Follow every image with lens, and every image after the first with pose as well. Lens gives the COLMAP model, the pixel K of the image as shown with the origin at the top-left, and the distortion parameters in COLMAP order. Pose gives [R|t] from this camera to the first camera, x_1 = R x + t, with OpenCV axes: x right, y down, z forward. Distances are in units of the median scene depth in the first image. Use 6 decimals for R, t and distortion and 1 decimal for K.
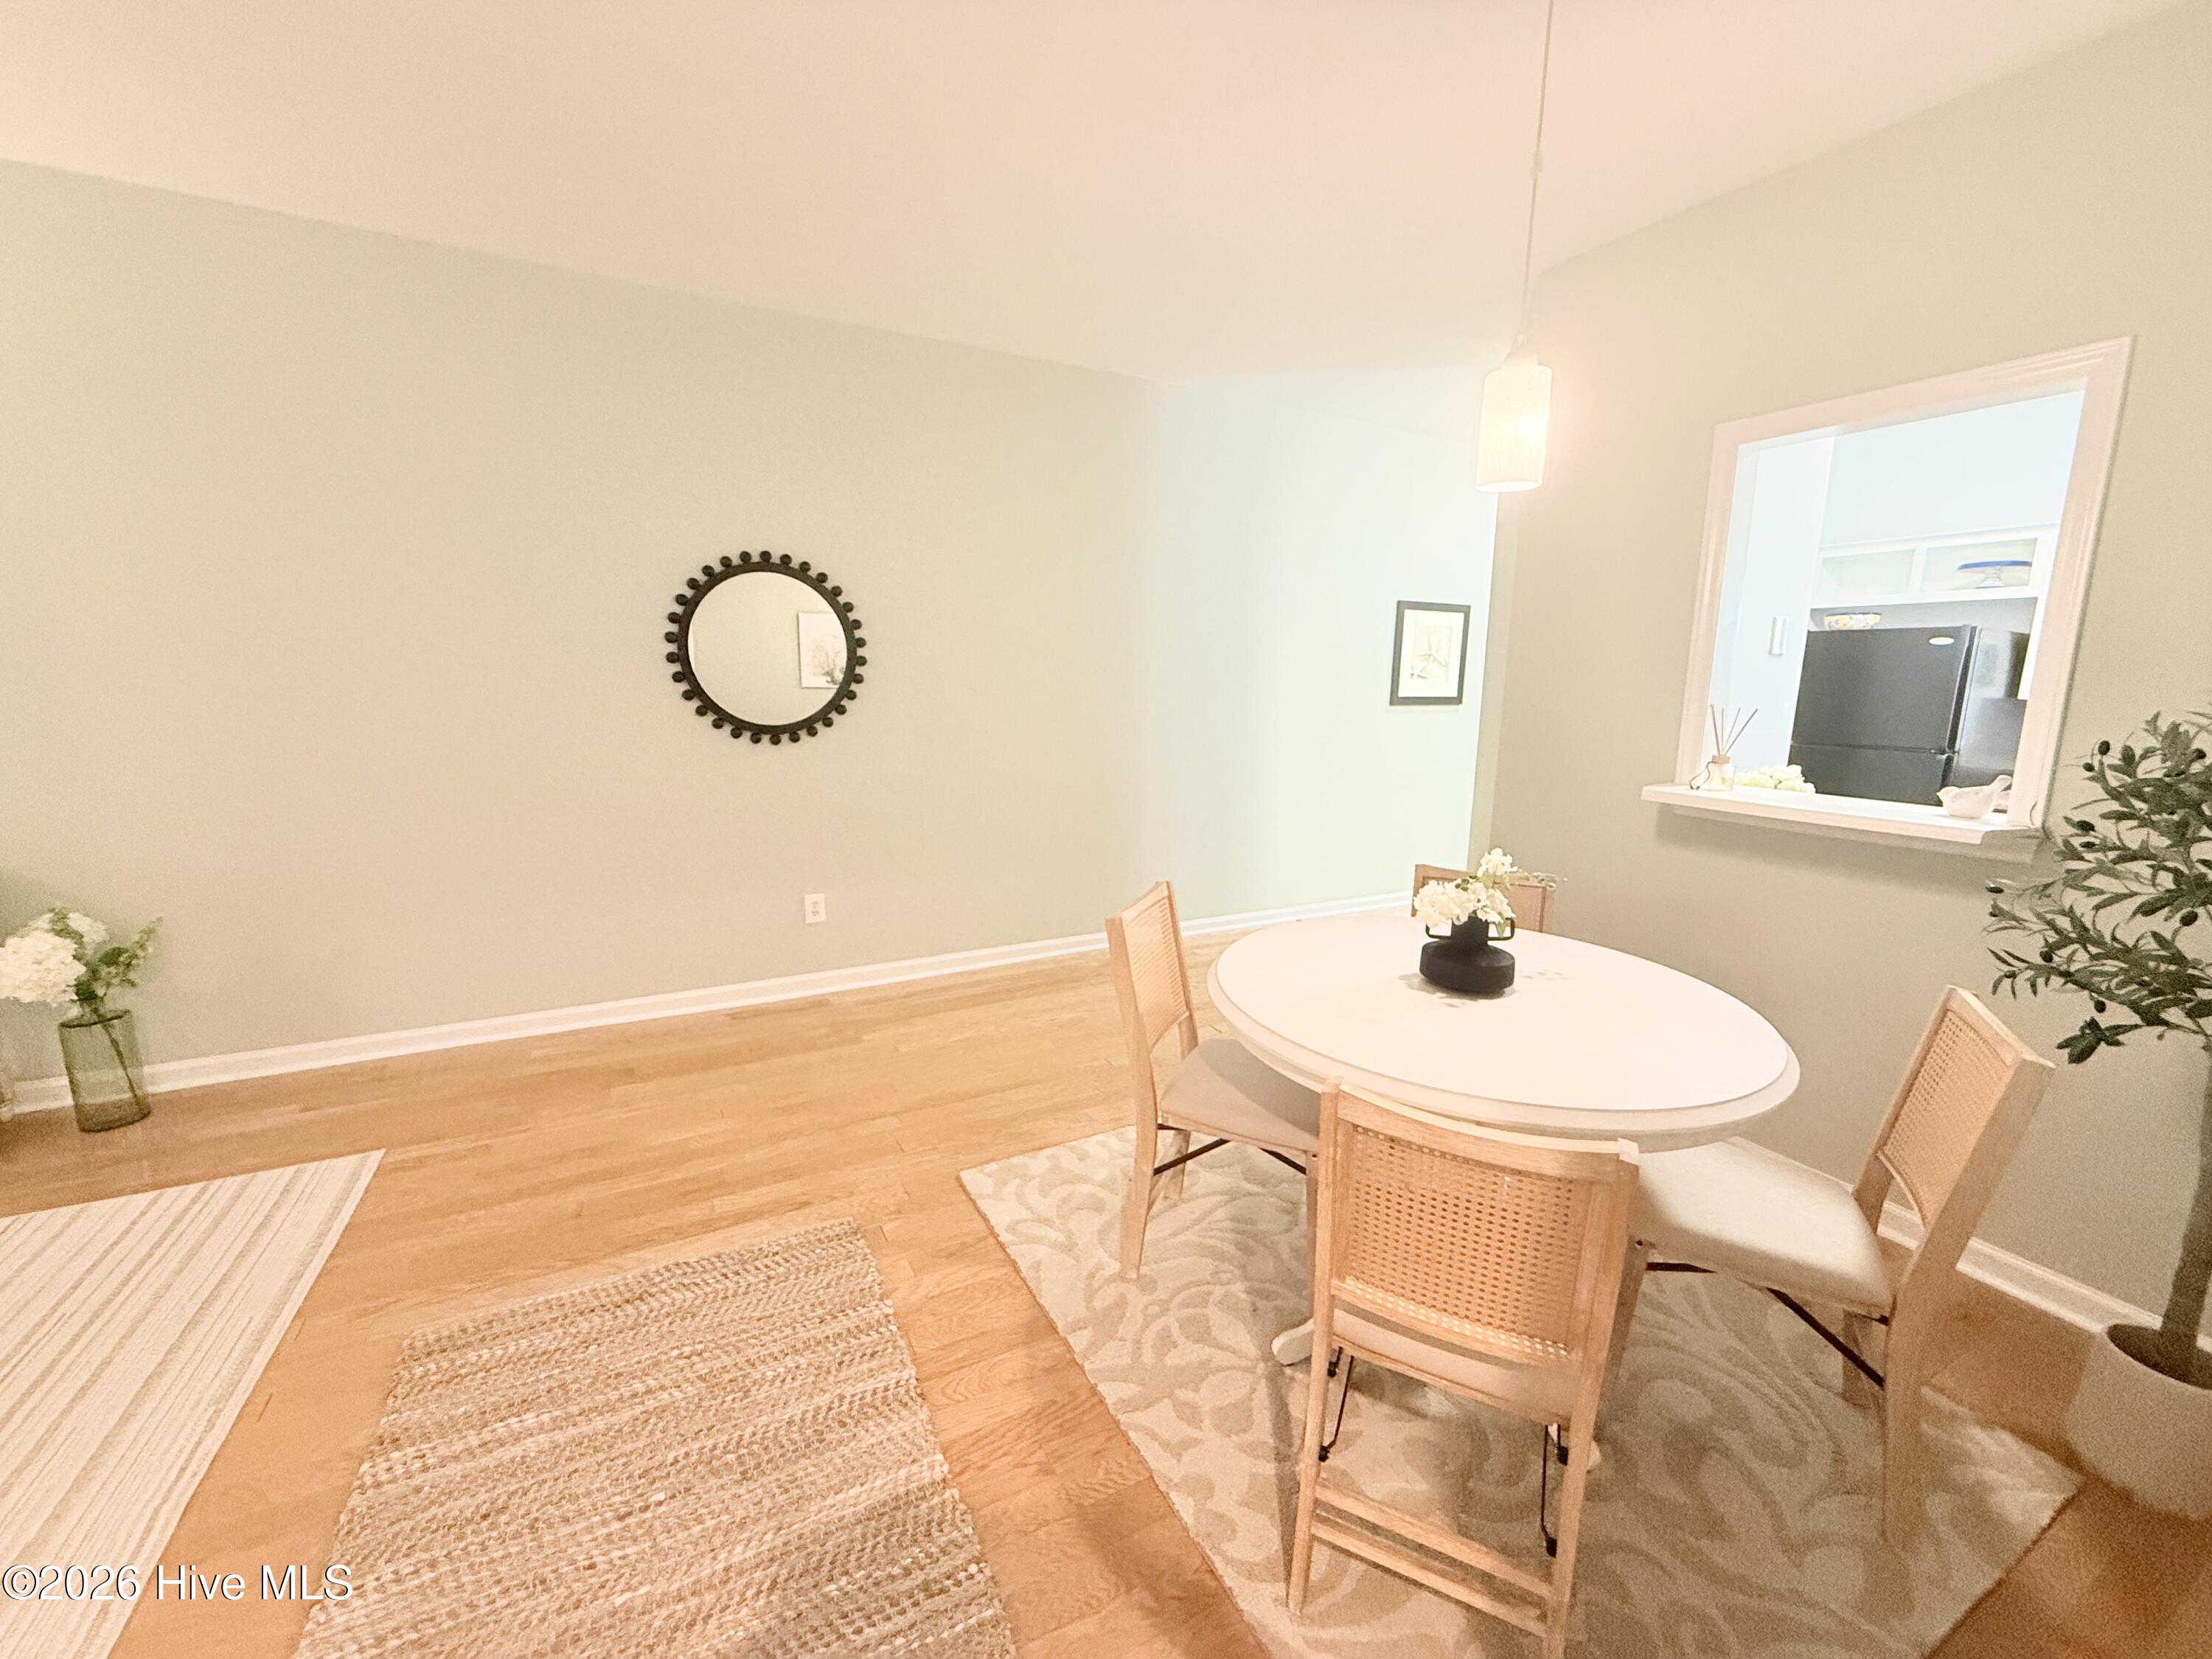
lens RADIAL K [[885.3, 0, 1106.0], [0, 885.3, 830.8], [0, 0, 1]] dist [0.002292, -0.000515]
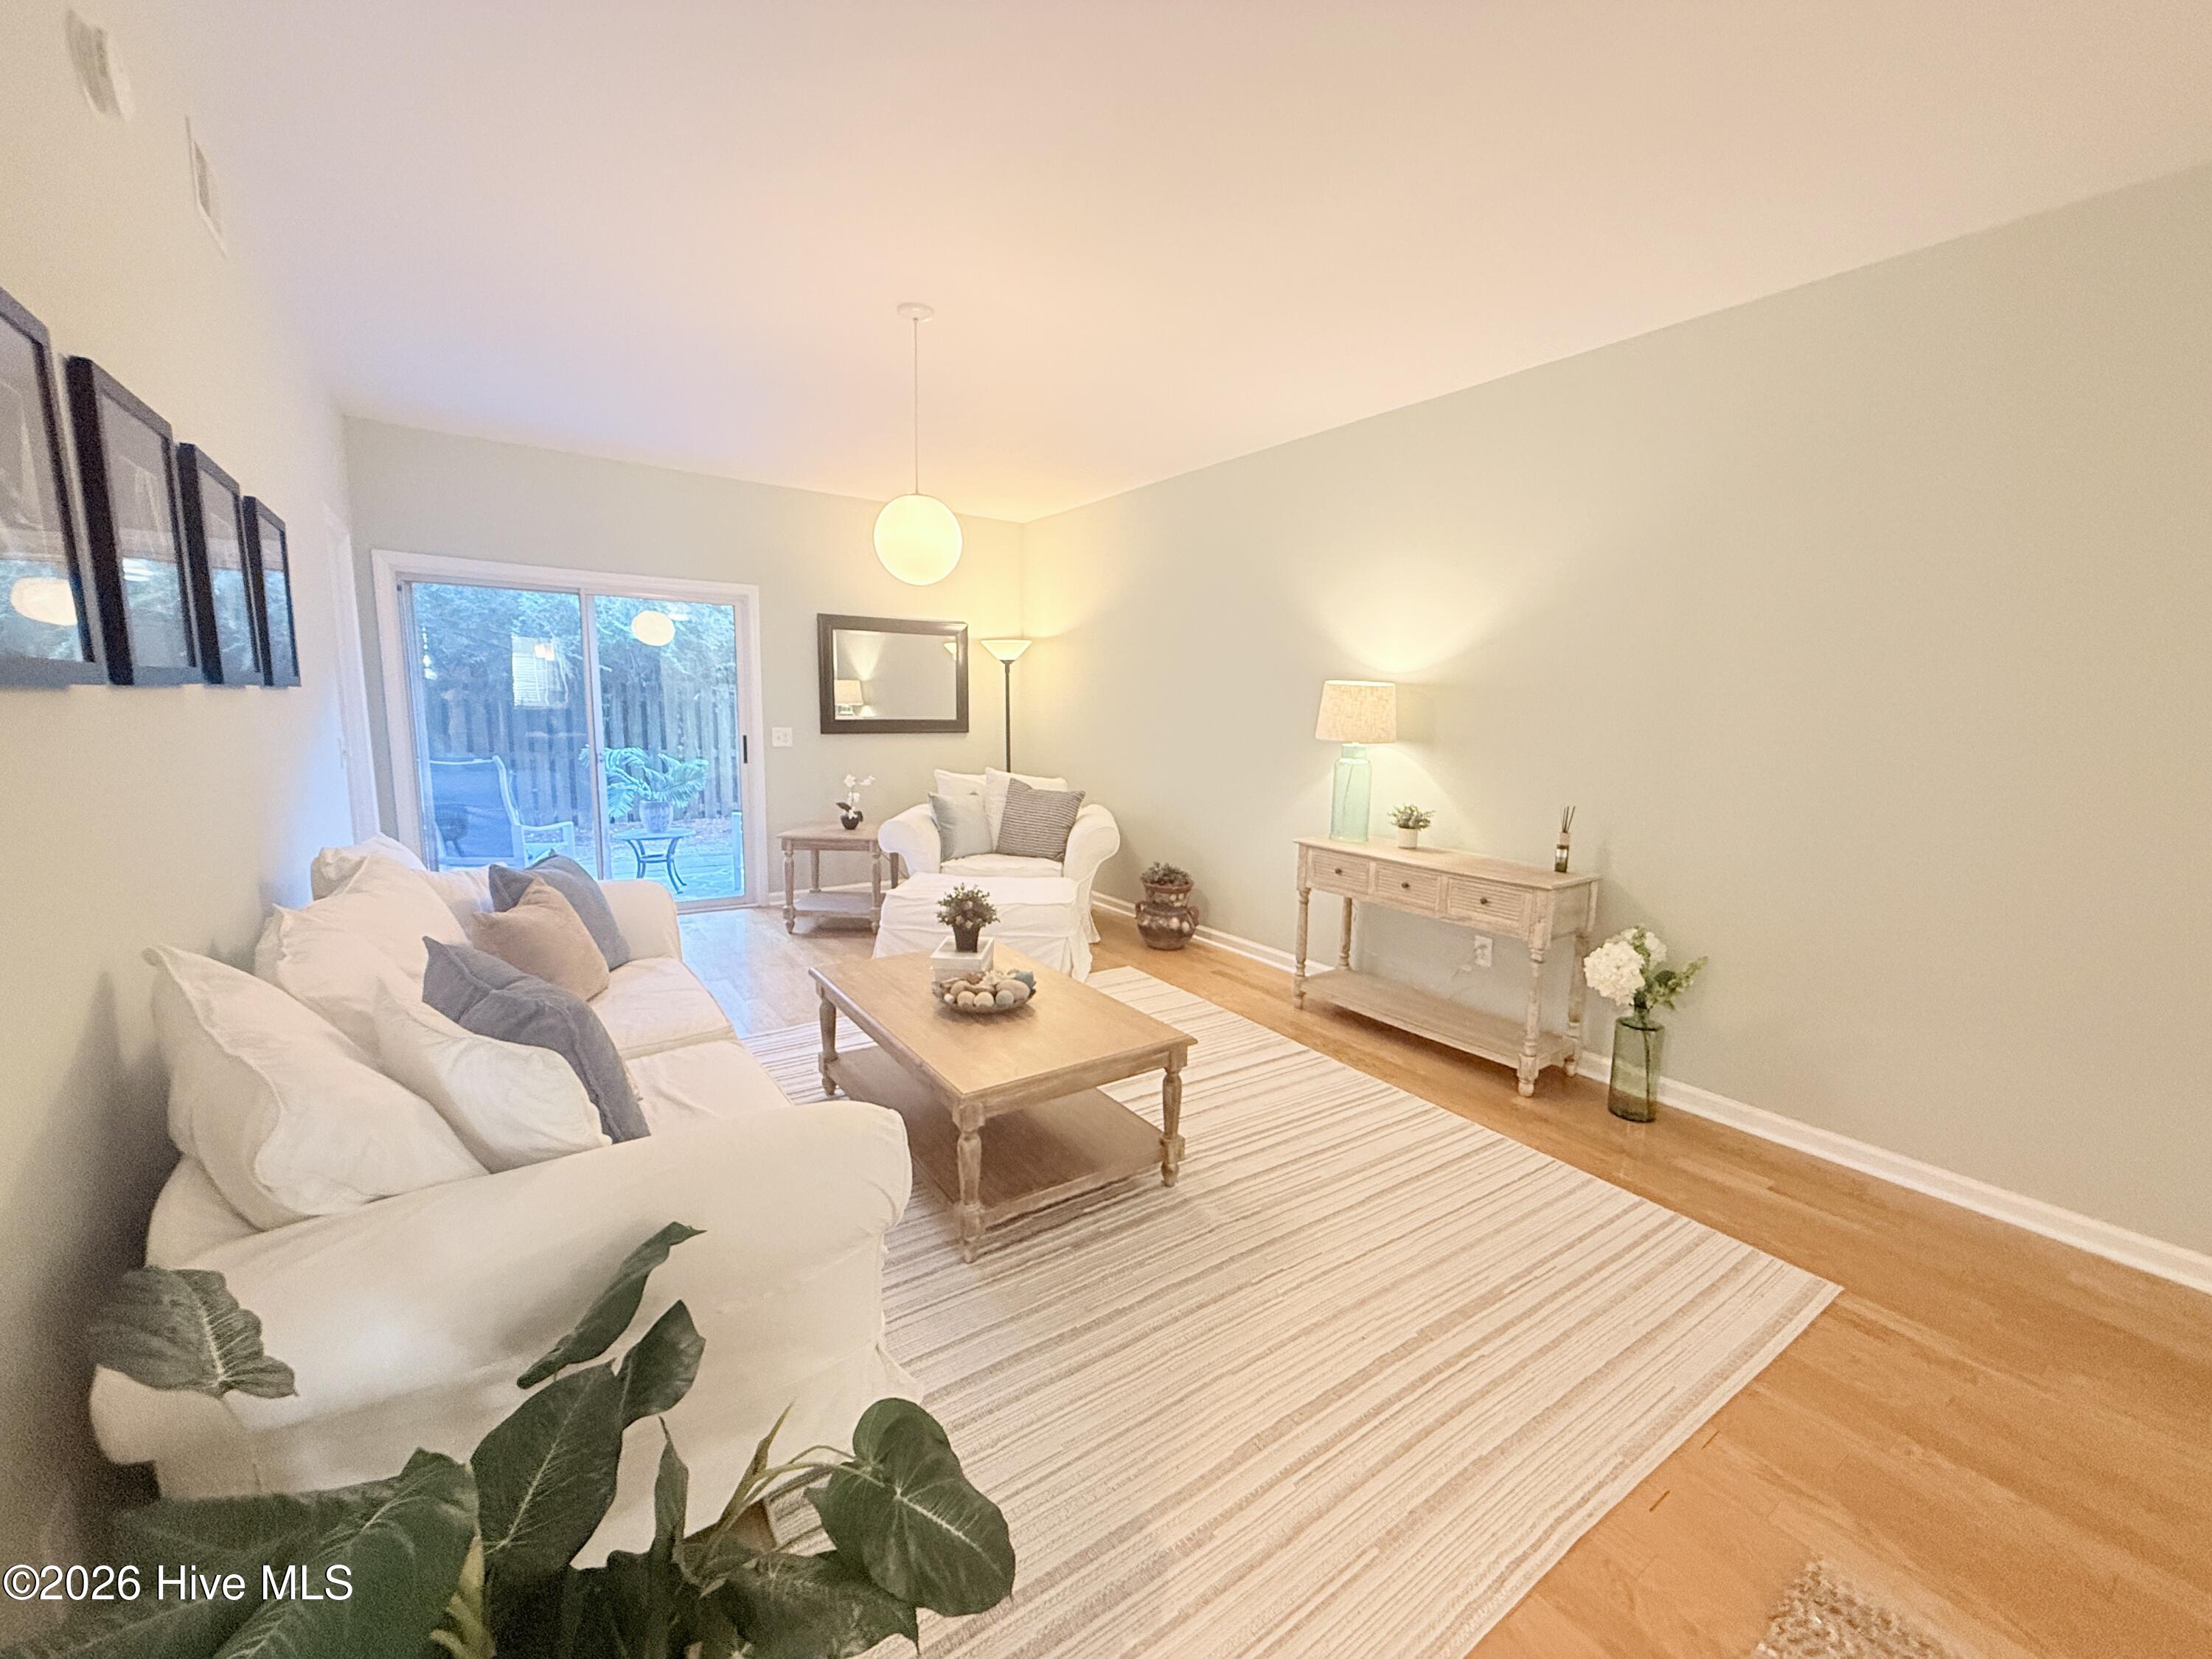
lens RADIAL K [[885.3, 0, 1109.5], [0, 885.3, 826.0], [0, 0, 1]] dist [0.002292, -0.000515]
pose [[0.128585, 0.124857, -0.983807, -0.139486], [-0.193970, 0.976048, 0.098520, -0.029712], [0.972544, 0.178161, 0.149724, 0.120621]]
